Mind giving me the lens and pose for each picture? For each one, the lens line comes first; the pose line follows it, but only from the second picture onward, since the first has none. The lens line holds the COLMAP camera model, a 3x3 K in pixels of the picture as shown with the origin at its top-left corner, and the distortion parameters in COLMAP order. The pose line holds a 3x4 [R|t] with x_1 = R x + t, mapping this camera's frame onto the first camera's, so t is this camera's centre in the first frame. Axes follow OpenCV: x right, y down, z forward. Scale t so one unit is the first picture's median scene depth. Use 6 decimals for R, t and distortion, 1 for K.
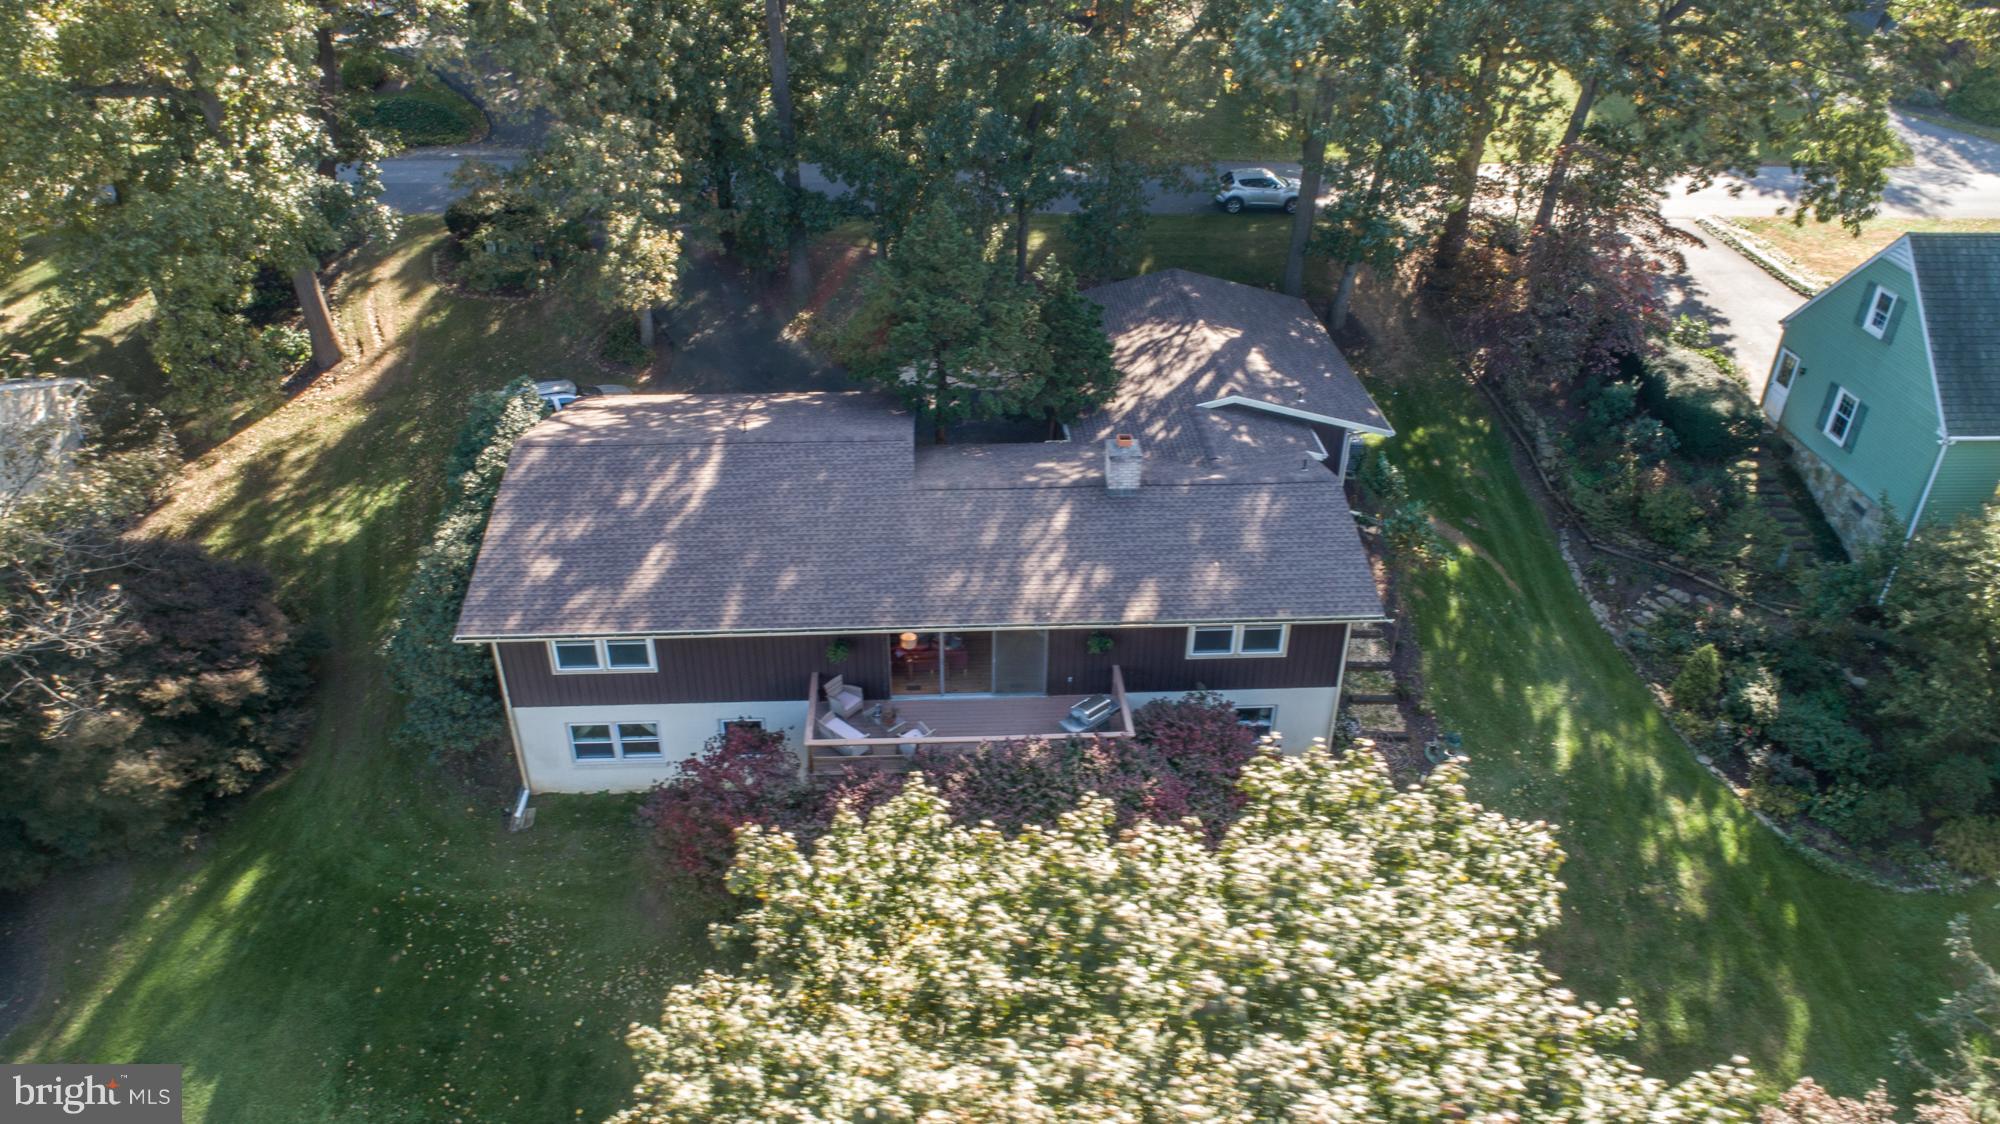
lens RADIAL K [[1351.3, 0, 937.3], [0, 1351.3, 570.3], [0, 0, 1]] dist [-0.004515, -0.008915]
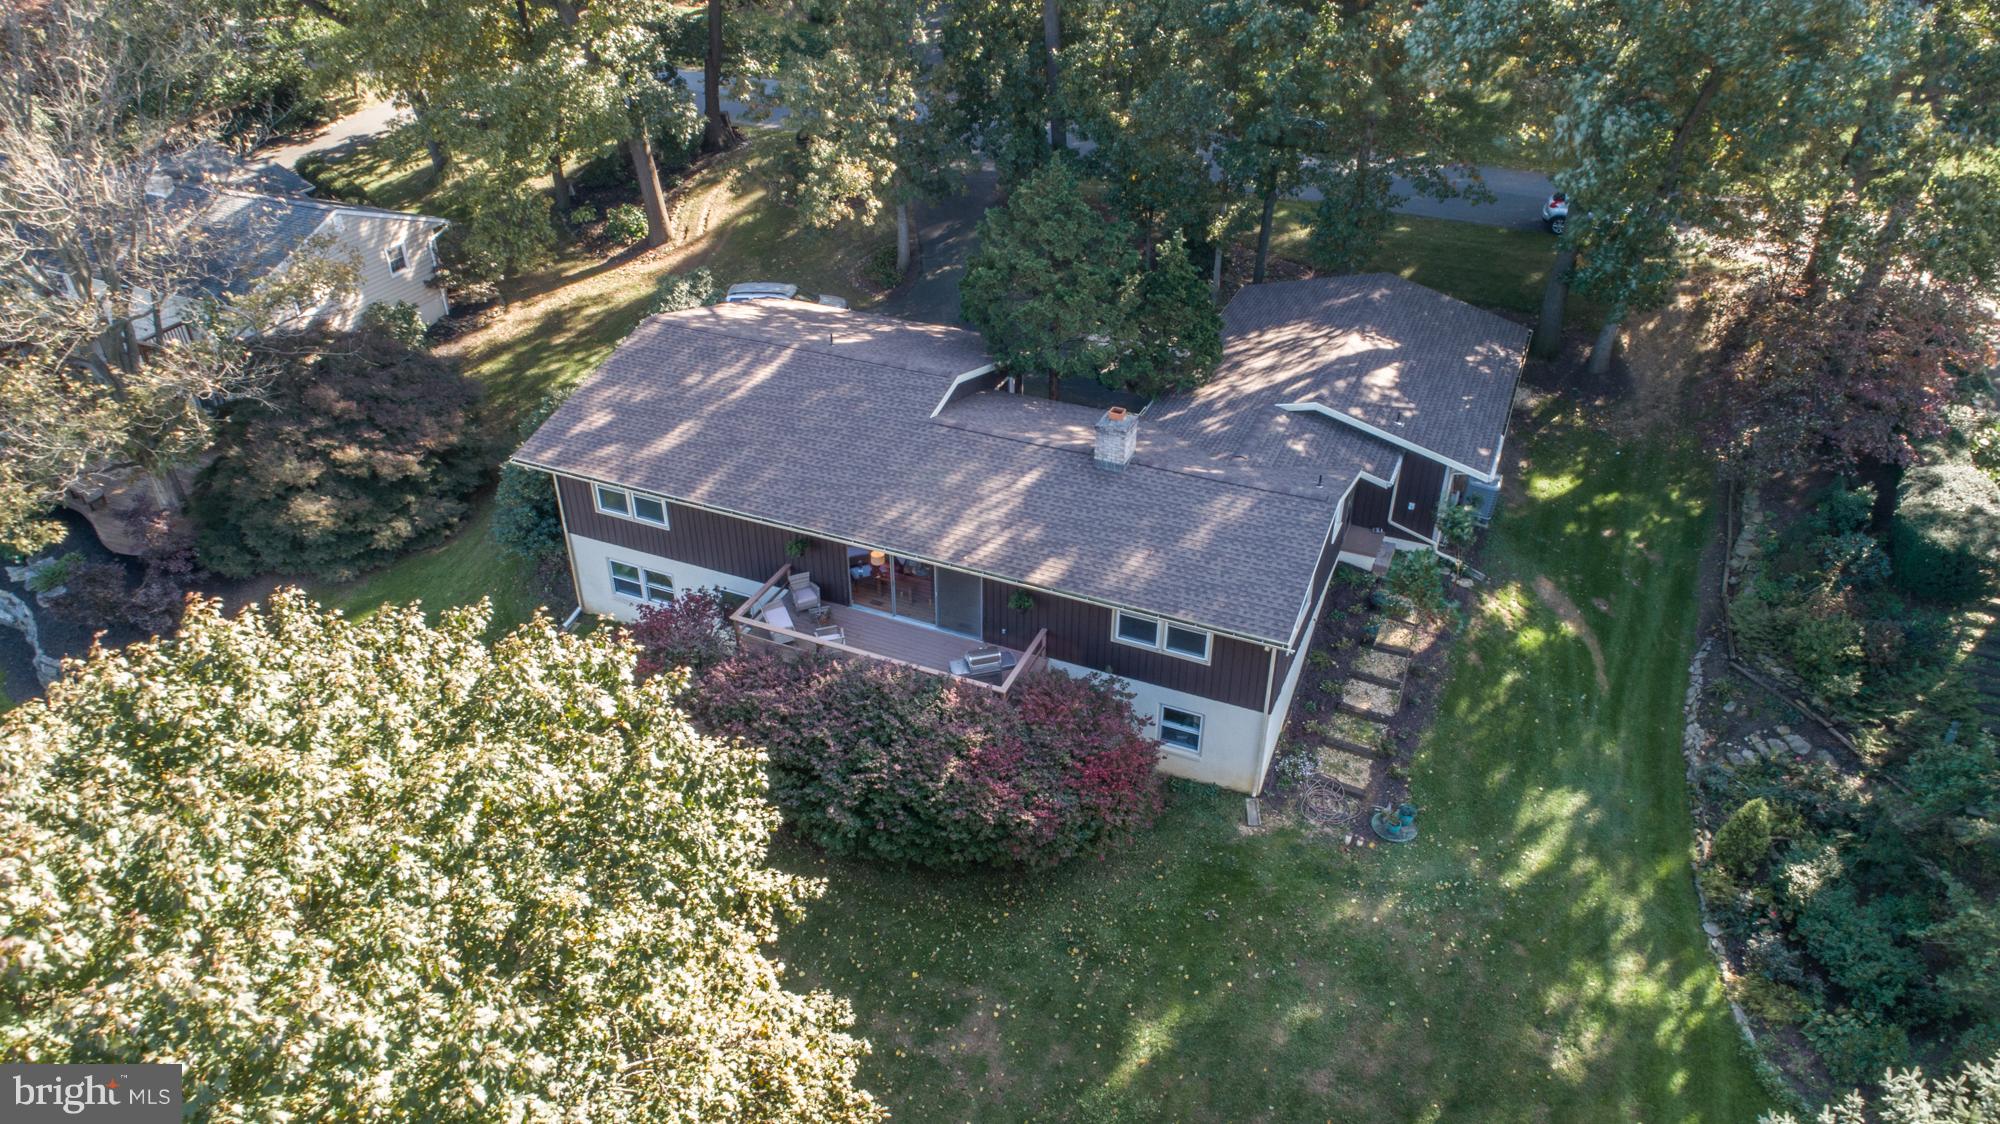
lens RADIAL K [[1347.7, 0, 934.9], [0, 1347.7, 554.5], [0, 0, 1]] dist [-0.004490, -0.002009]
pose [[0.890331, 0.235562, -0.389643, 0.371925], [-0.230400, 0.971202, 0.060686, -0.021947], [0.392718, 0.035743, 0.918964, 0.034112]]
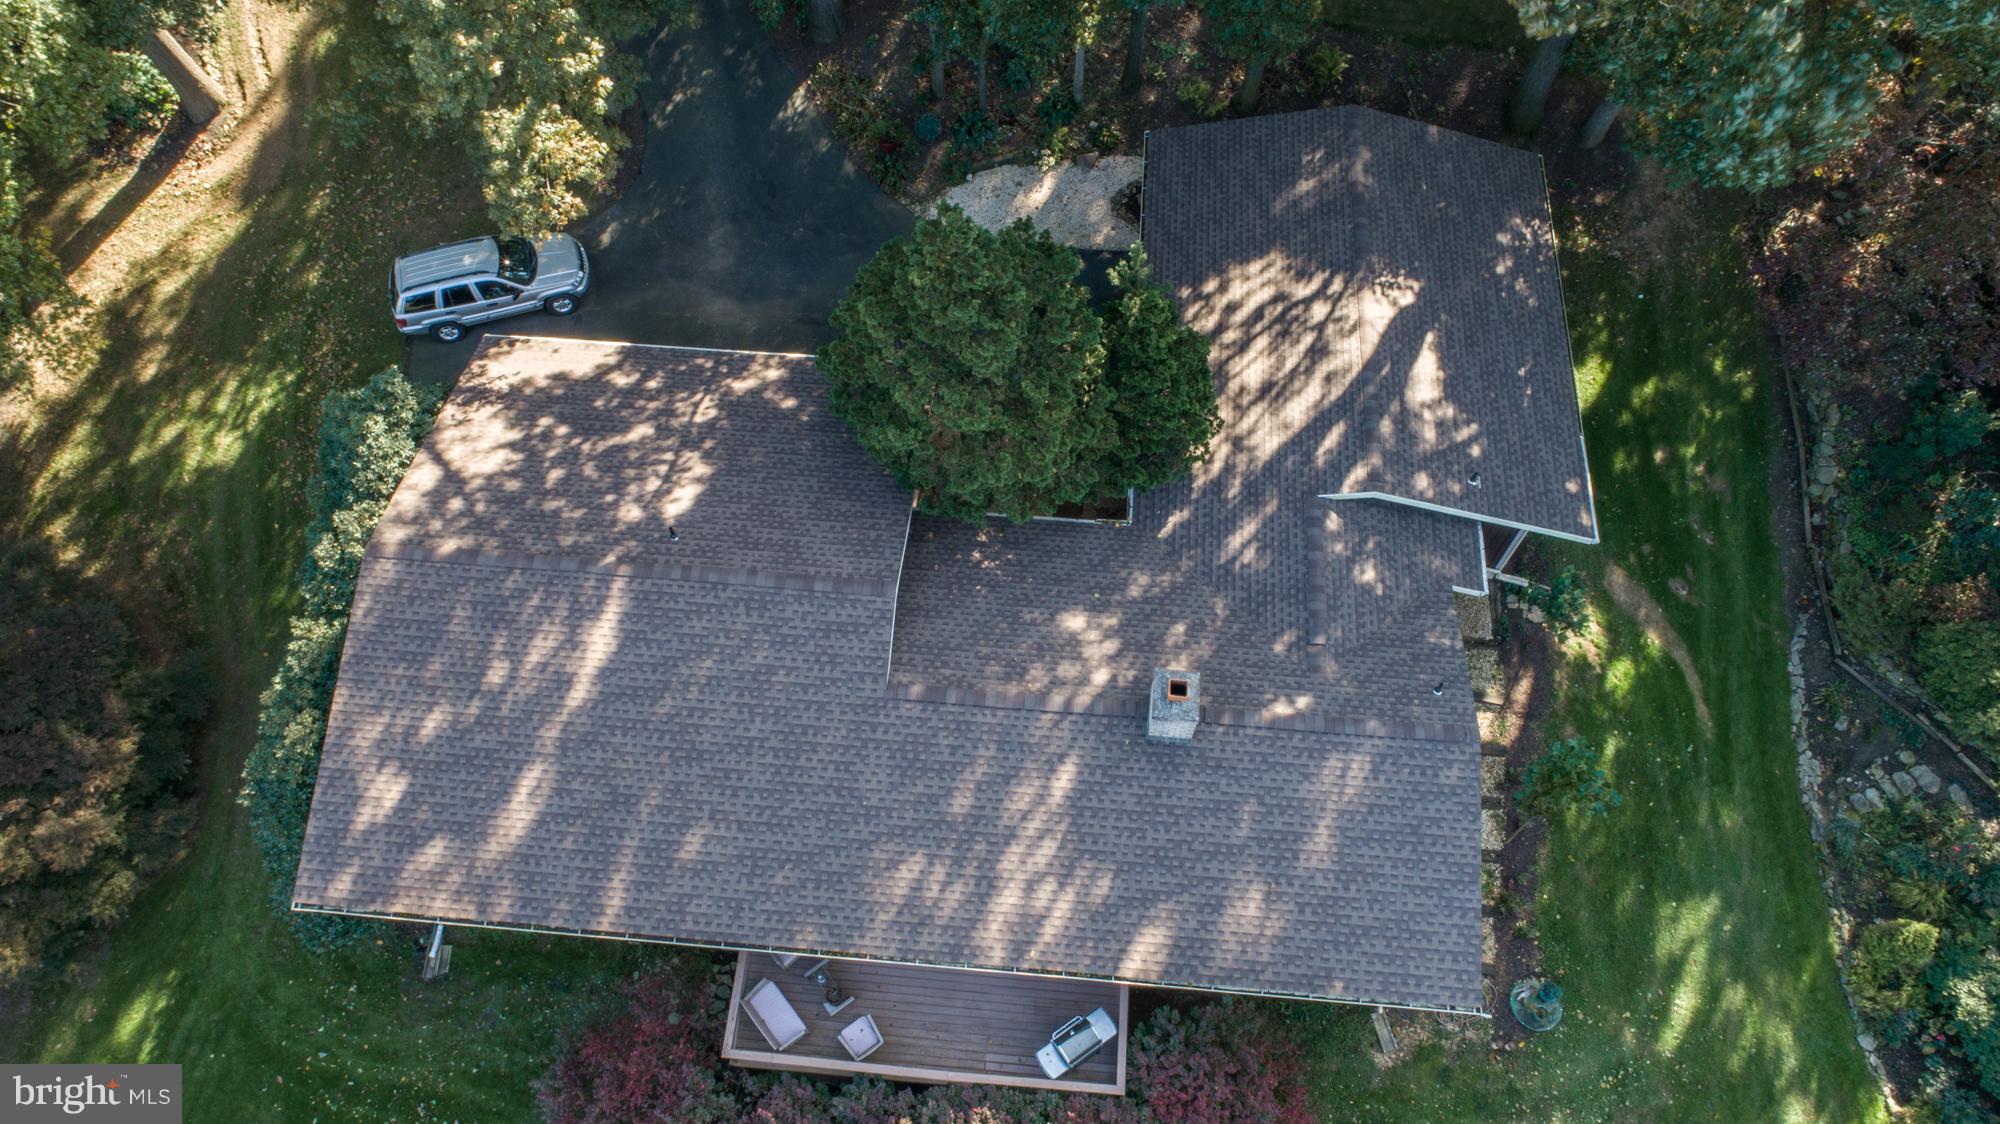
lens RADIAL K [[1351.3, 0, 937.3], [0, 1351.3, 570.3], [0, 0, 1]] dist [-0.004515, -0.008915]
pose [[0.991695, 0.097220, -0.084201, 0.062655], [-0.042435, 0.865355, 0.499360, -0.423401], [0.121411, -0.491640, 0.862293, 0.352605]]
